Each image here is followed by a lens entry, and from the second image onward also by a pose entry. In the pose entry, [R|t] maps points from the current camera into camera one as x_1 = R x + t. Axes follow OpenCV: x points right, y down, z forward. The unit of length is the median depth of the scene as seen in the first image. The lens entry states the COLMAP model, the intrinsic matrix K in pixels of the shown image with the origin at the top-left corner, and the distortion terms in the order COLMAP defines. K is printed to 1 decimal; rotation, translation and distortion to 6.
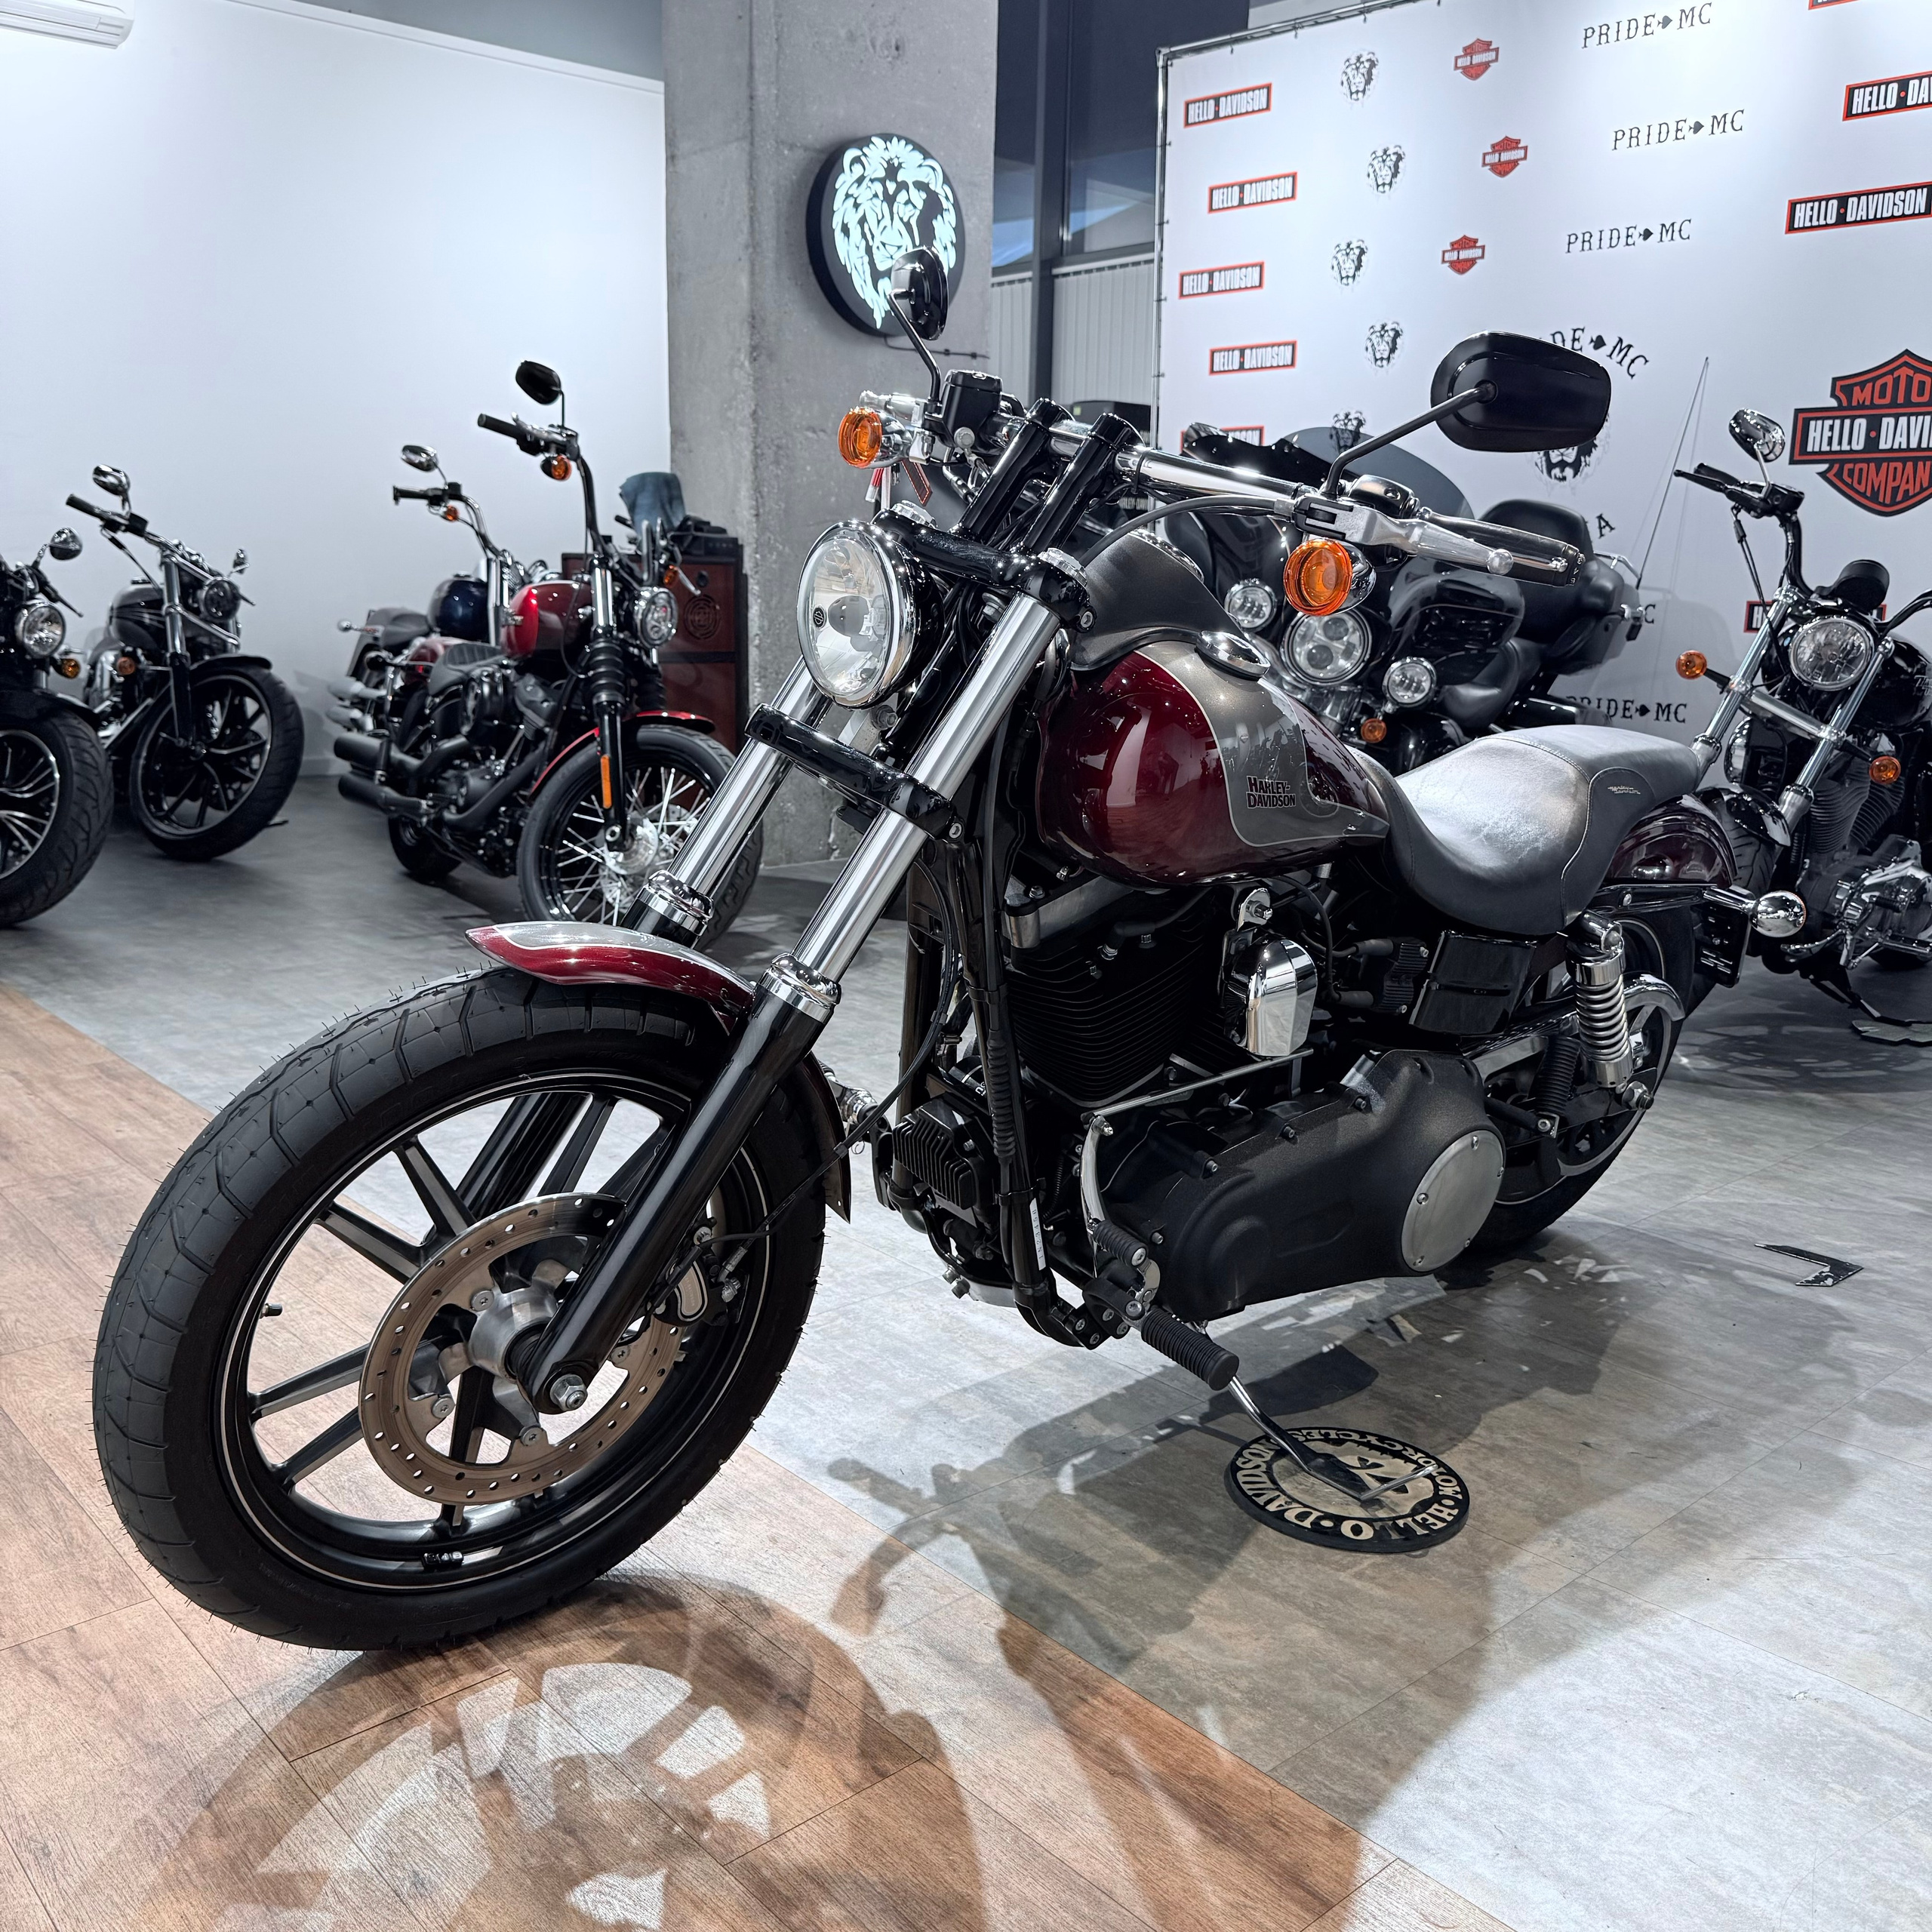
lens RADIAL K [[1820.5, 0, 966.0], [0, 1820.5, 966.0], [0, 0, 1]] dist [0.044385, -0.071467]
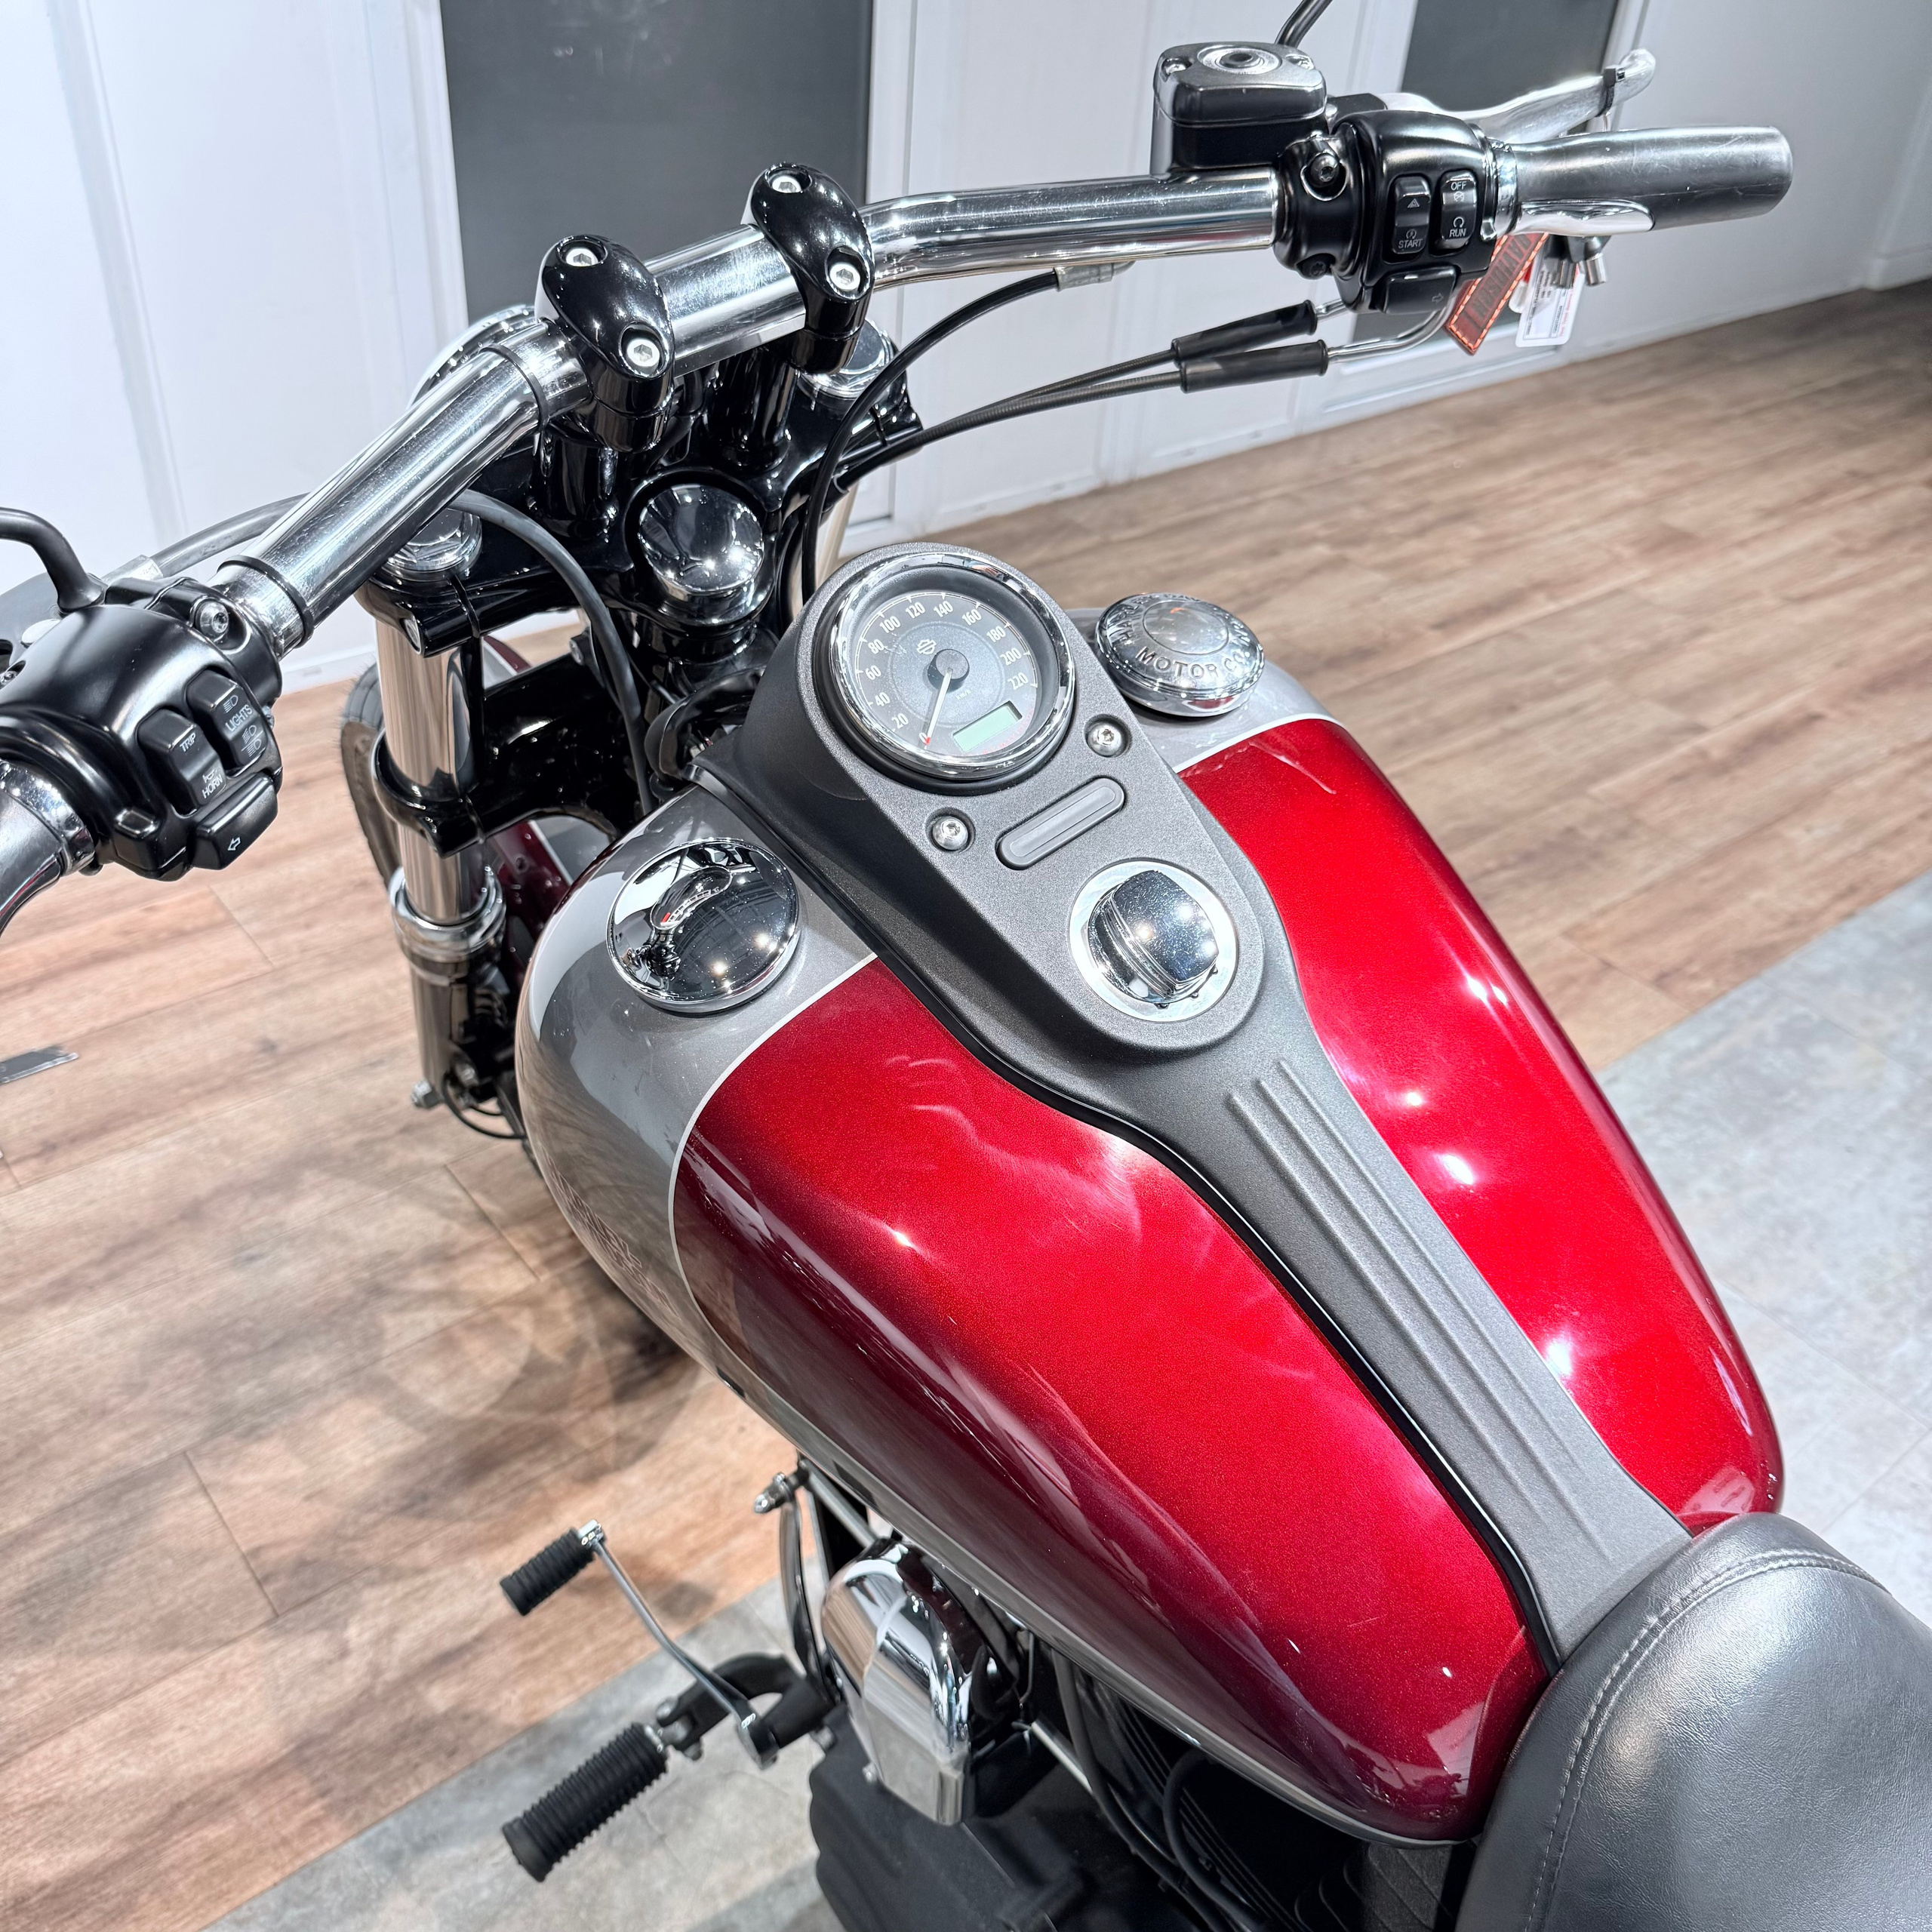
lens RADIAL K [[1830.4, 0, 962.6], [0, 1830.4, 1029.0], [0, 0, 1]] dist [0.134910, -0.300279]
pose [[-0.048348, 0.599572, -0.798859, 0.301272], [-0.282686, 0.758881, 0.586676, -0.250979], [0.957993, 0.254191, 0.132801, 0.643854]]
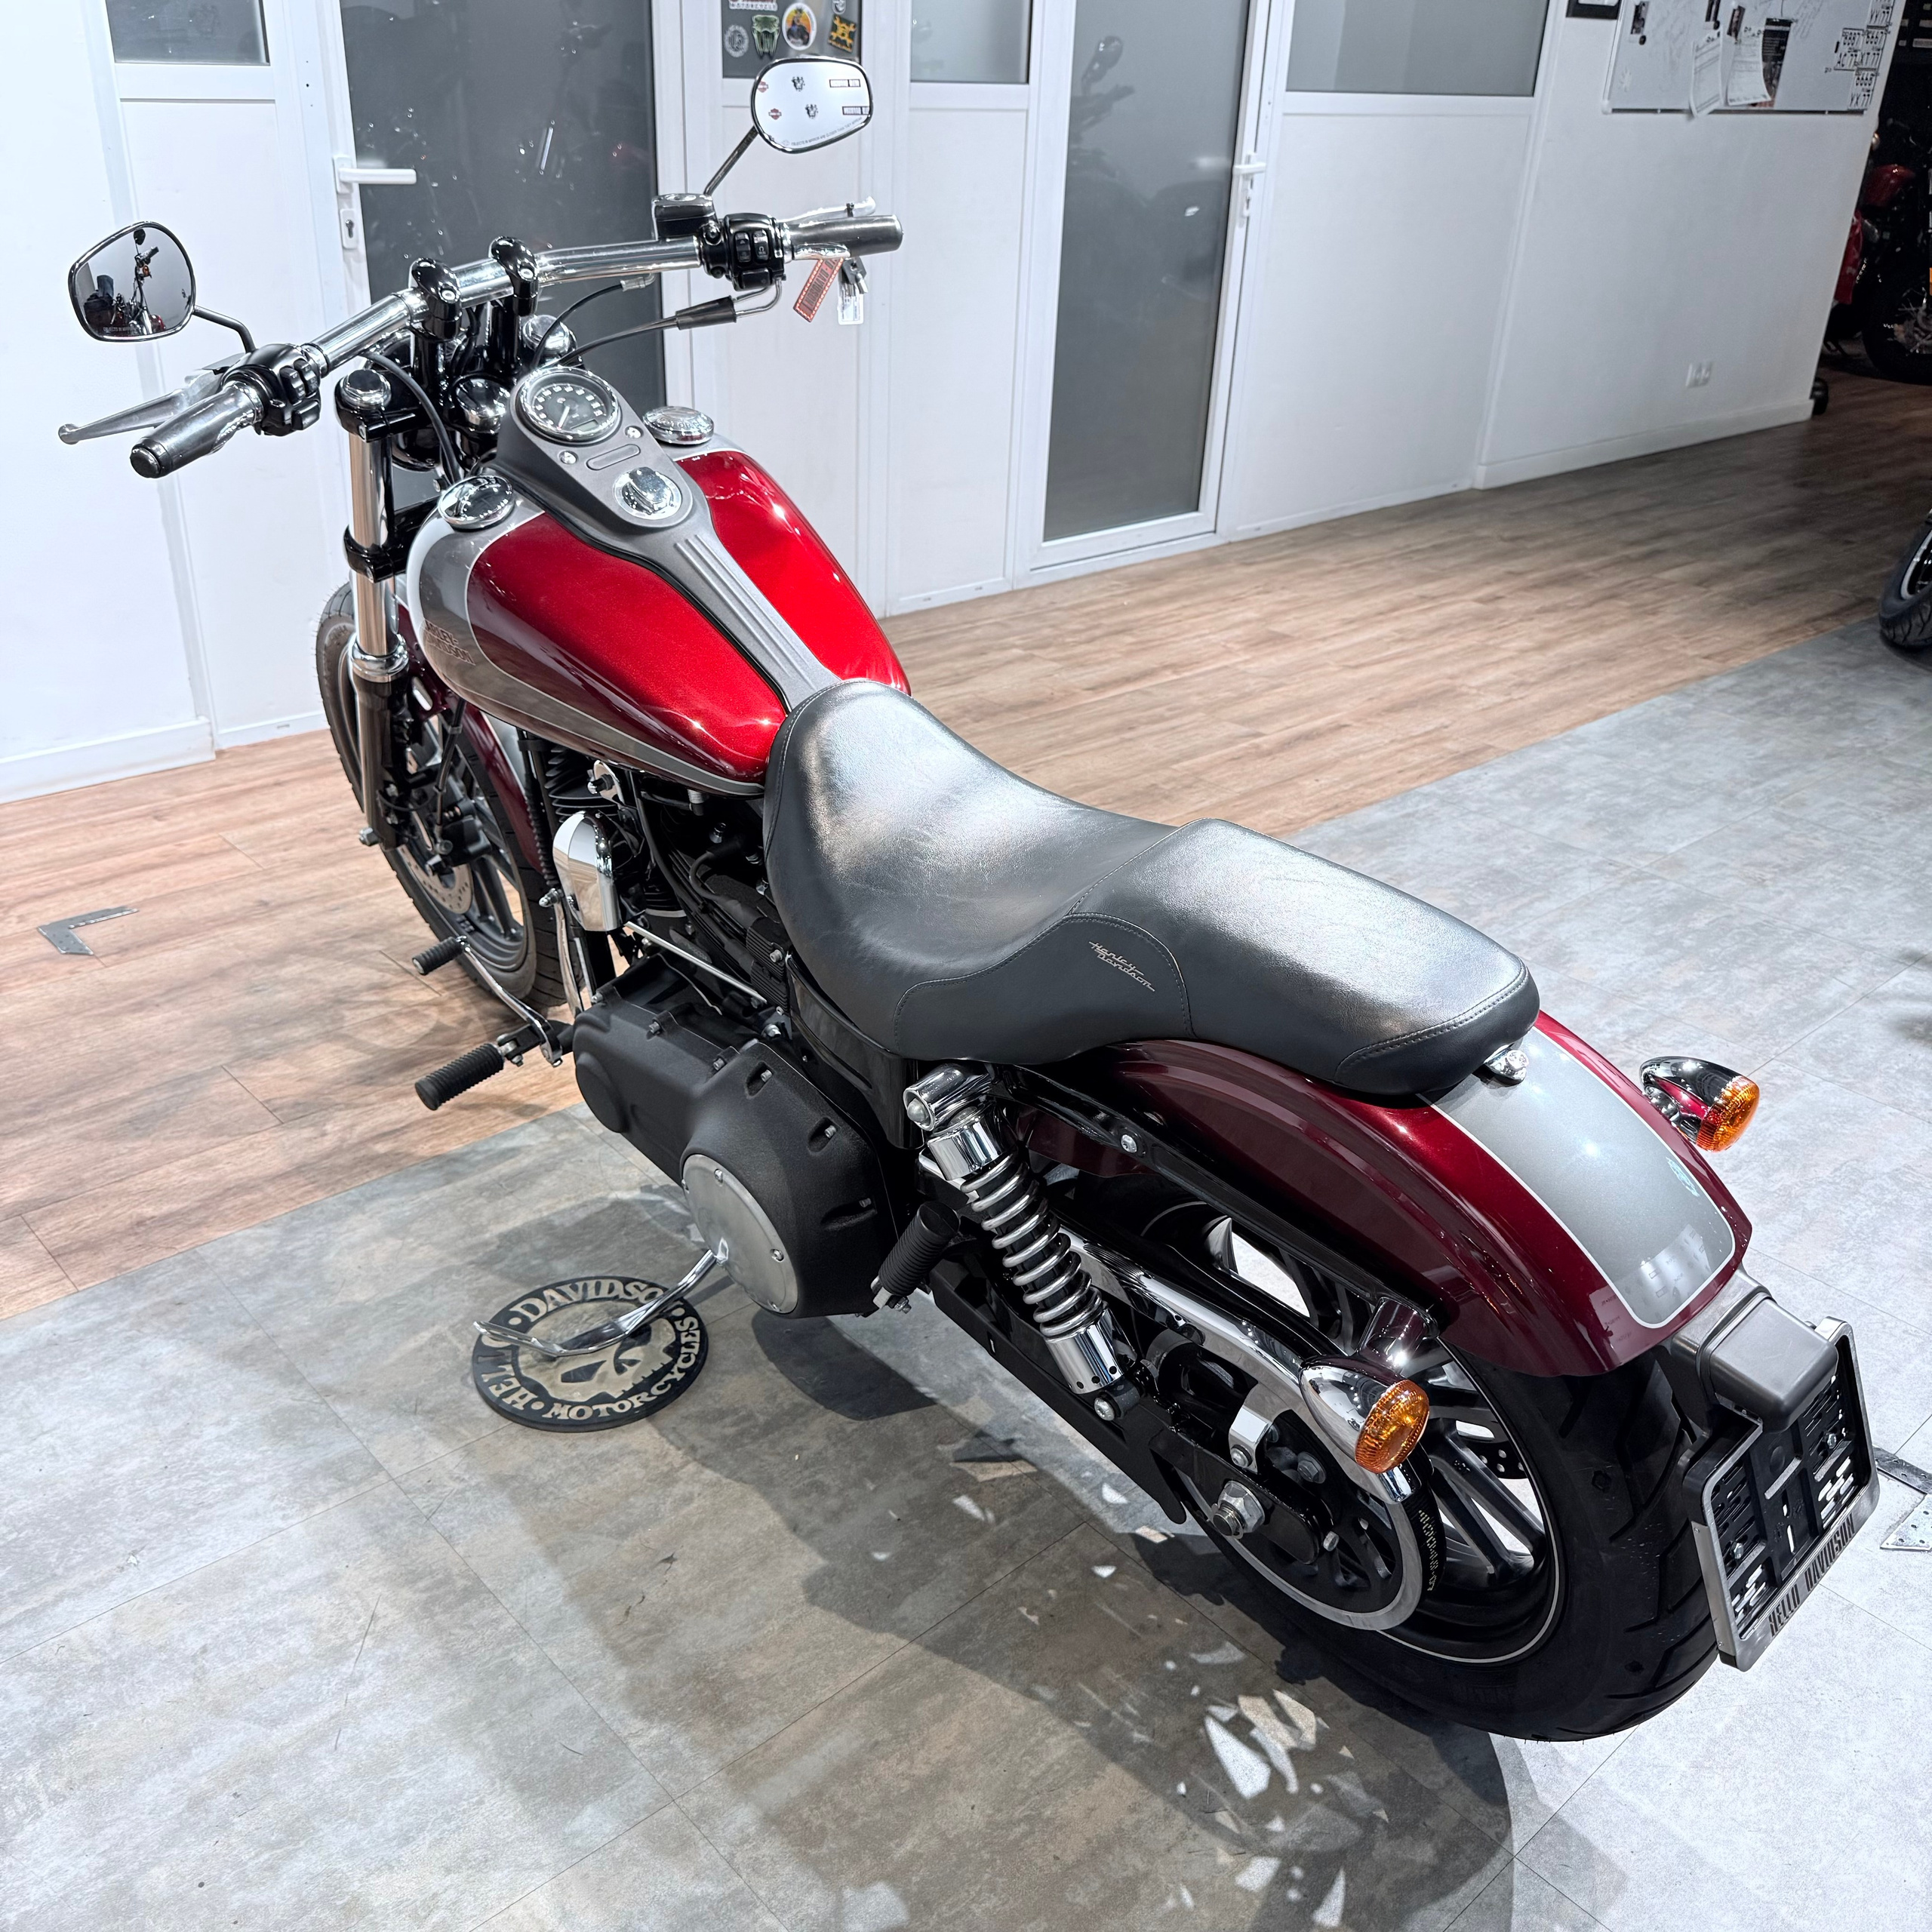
lens RADIAL K [[1814.7, 0, 968.6], [0, 1814.7, 1026.0], [0, 0, 1]] dist [0.209057, -0.492122]
pose [[0.012141, 0.460732, -0.887456, 0.769745], [-0.254632, 0.859687, 0.442832, -0.280376], [0.966962, 0.220598, 0.127755, 0.766847]]
